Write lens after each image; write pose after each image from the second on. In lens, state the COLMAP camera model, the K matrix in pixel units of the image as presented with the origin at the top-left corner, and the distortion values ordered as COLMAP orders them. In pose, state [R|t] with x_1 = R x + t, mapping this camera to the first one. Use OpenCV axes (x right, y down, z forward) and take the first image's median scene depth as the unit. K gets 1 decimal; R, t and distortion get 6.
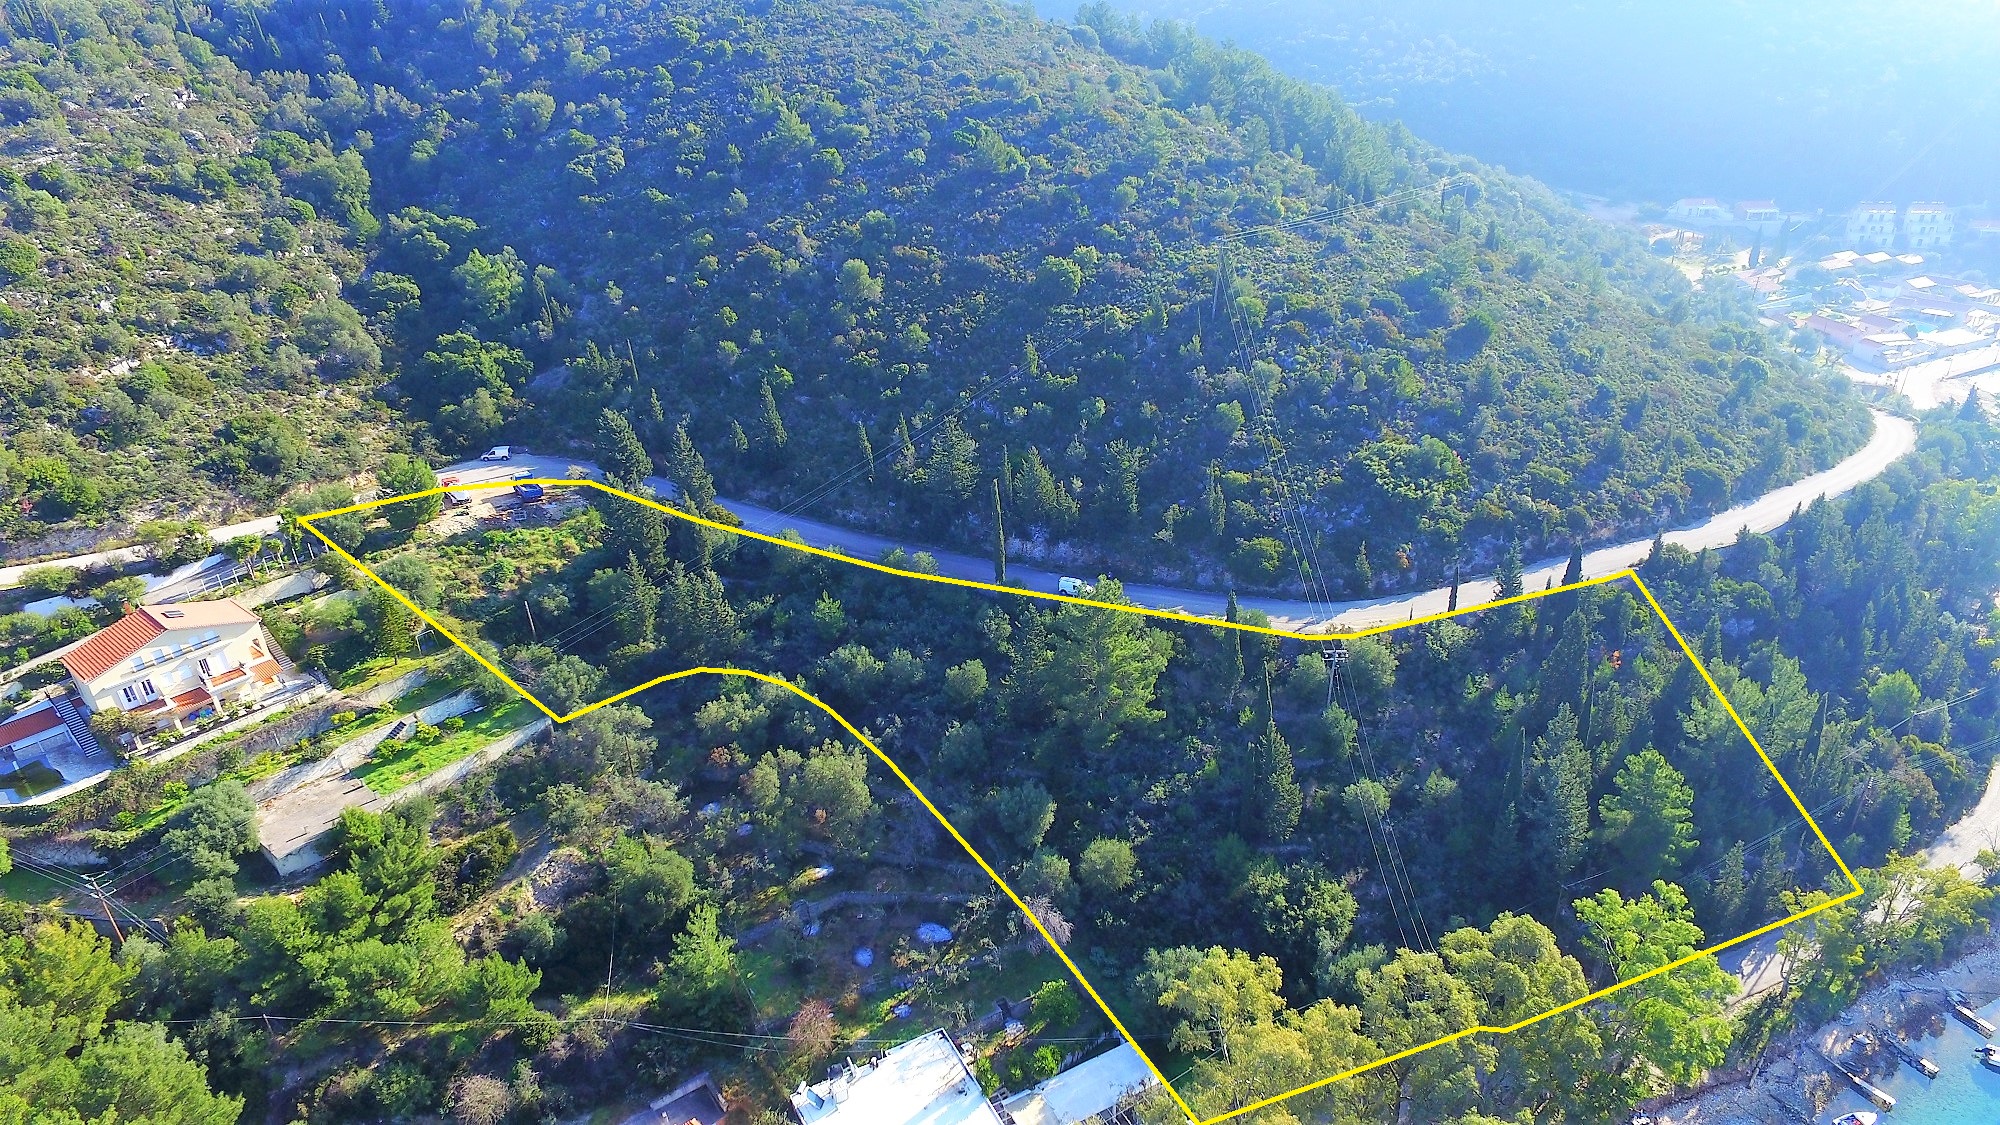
lens RADIAL K [[1185.4, 0, 1000.0], [0, 1185.4, 562.5], [0, 0, 1]] dist [-0.020363, 0.020621]
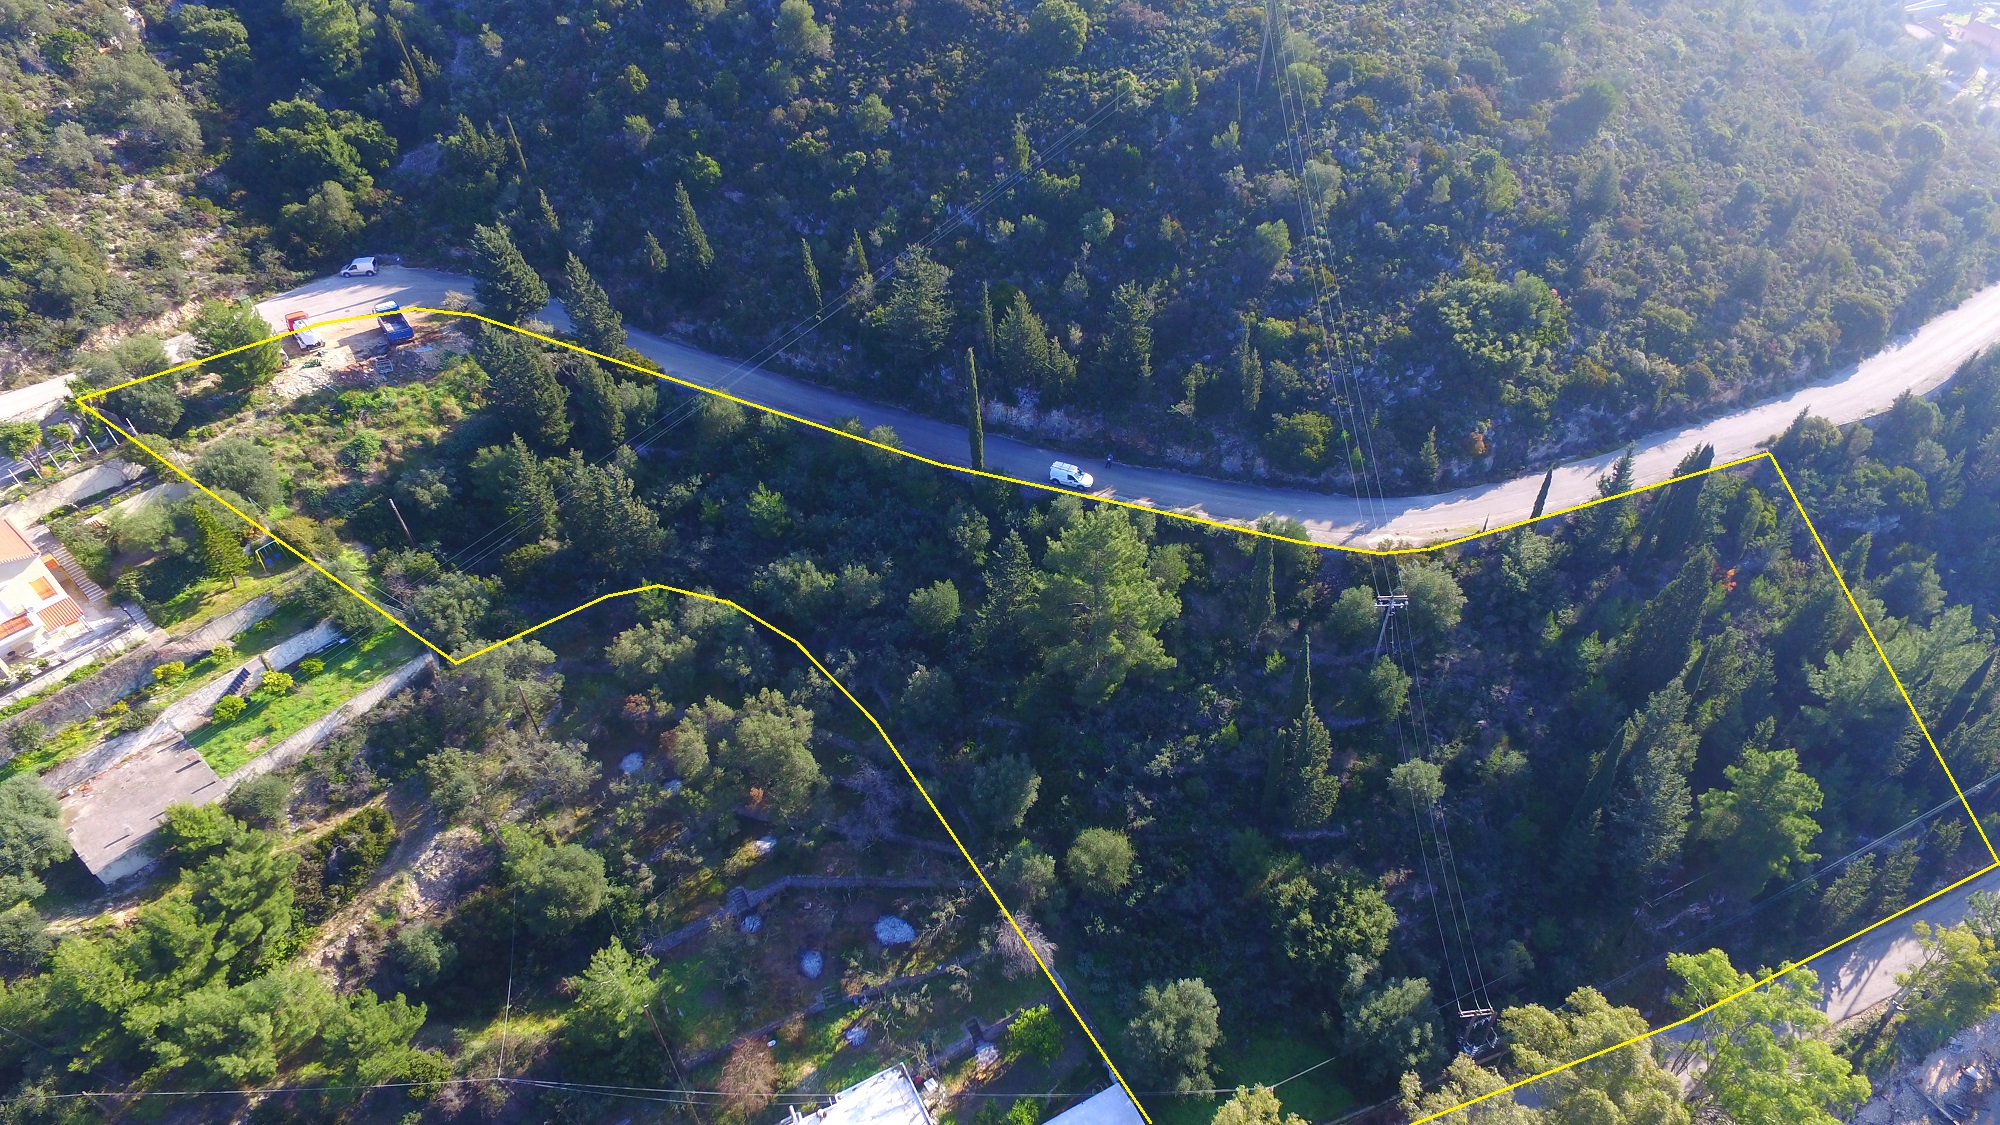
lens RADIAL K [[1185.4, 0, 1000.0], [0, 1185.4, 562.5], [0, 0, 1]] dist [-0.020363, 0.020621]
pose [[0.999994, 0.003104, -0.001754, 0.017068], [-0.002517, 0.962995, 0.269506, -0.139838], [0.002525, -0.269500, 0.962997, 0.204379]]
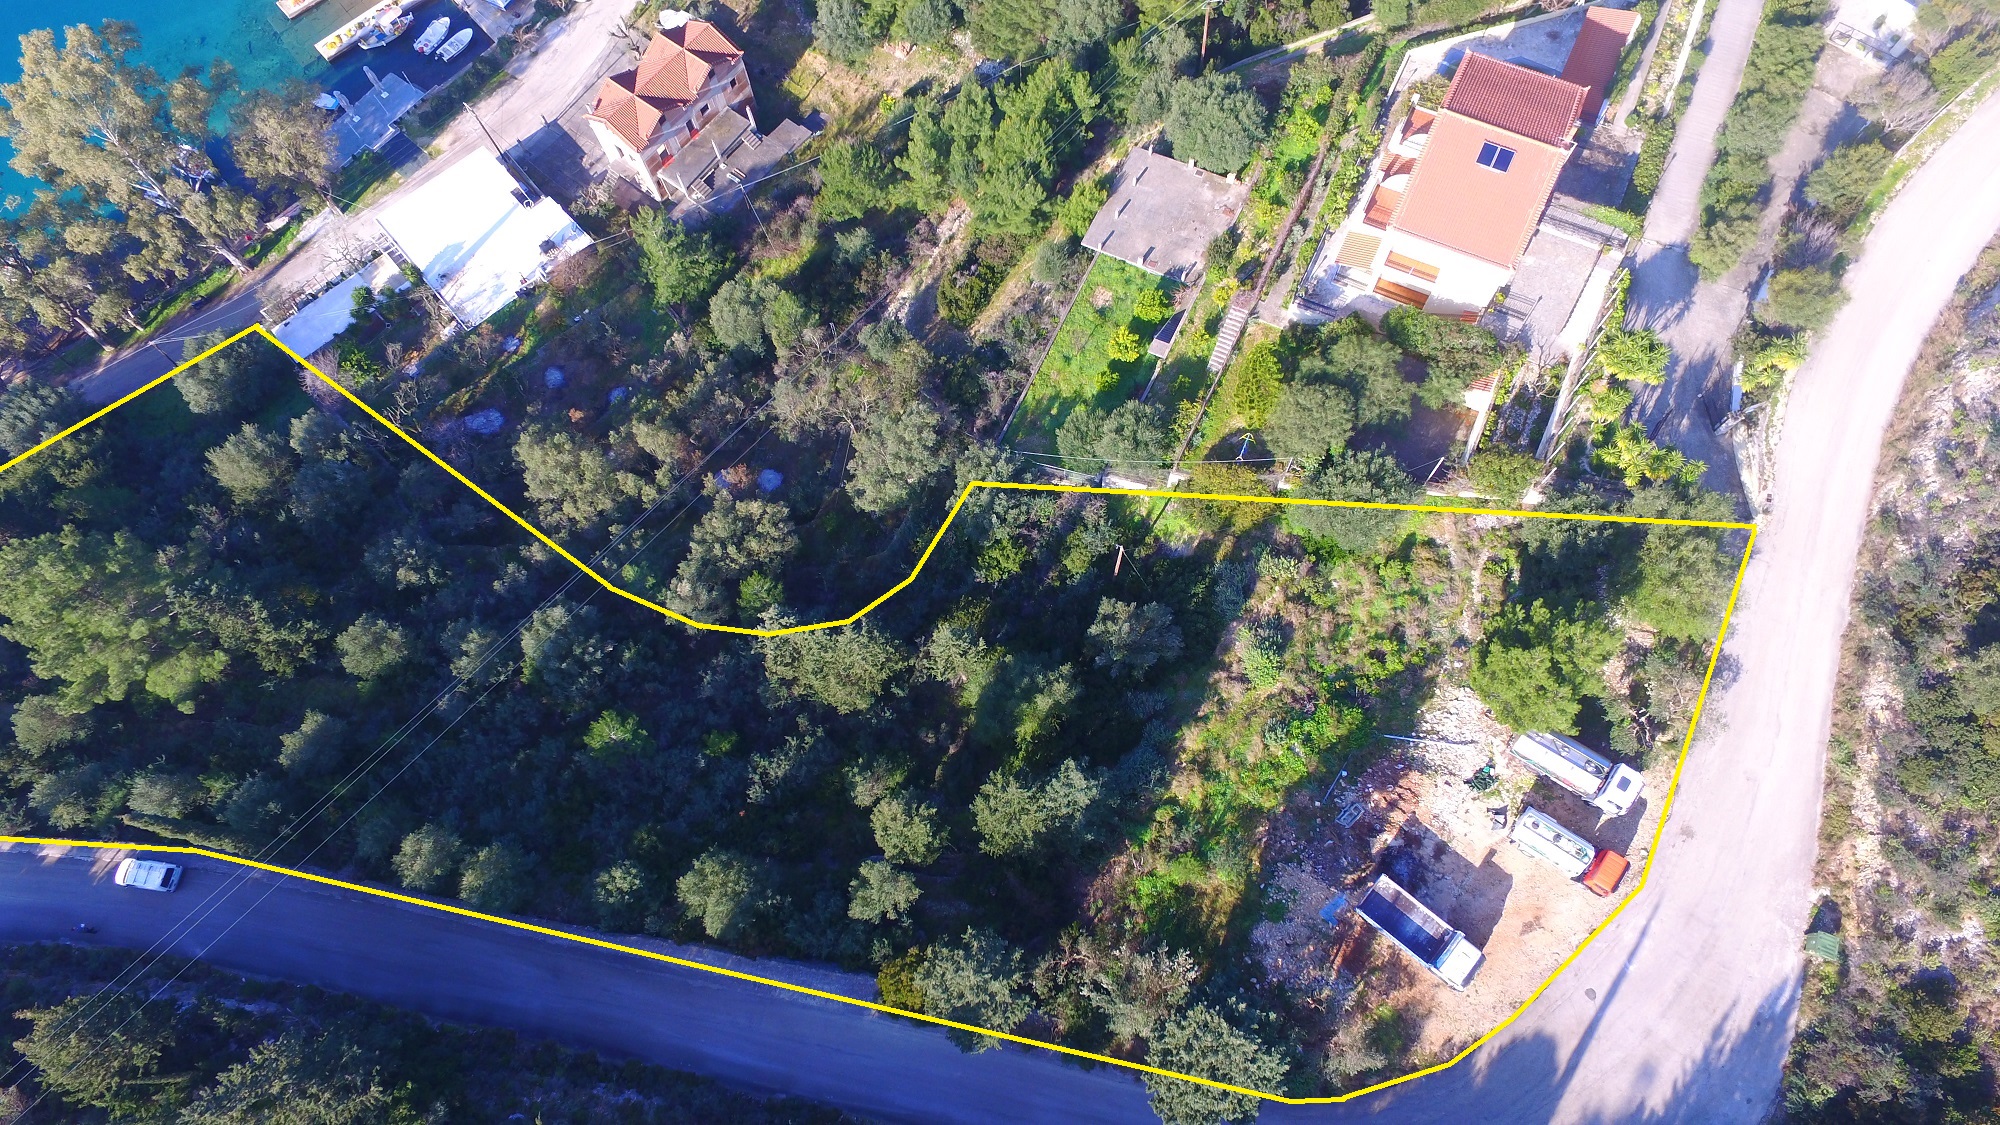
lens RADIAL K [[1185.4, 0, 1000.0], [0, 1185.4, 562.5], [0, 0, 1]] dist [-0.020363, 0.020621]
pose [[-0.966810, 0.255448, 0.005074, -0.335835], [-0.014562, -0.074920, 0.997083, -0.490773], [0.255083, 0.963916, 0.076154, 0.918028]]
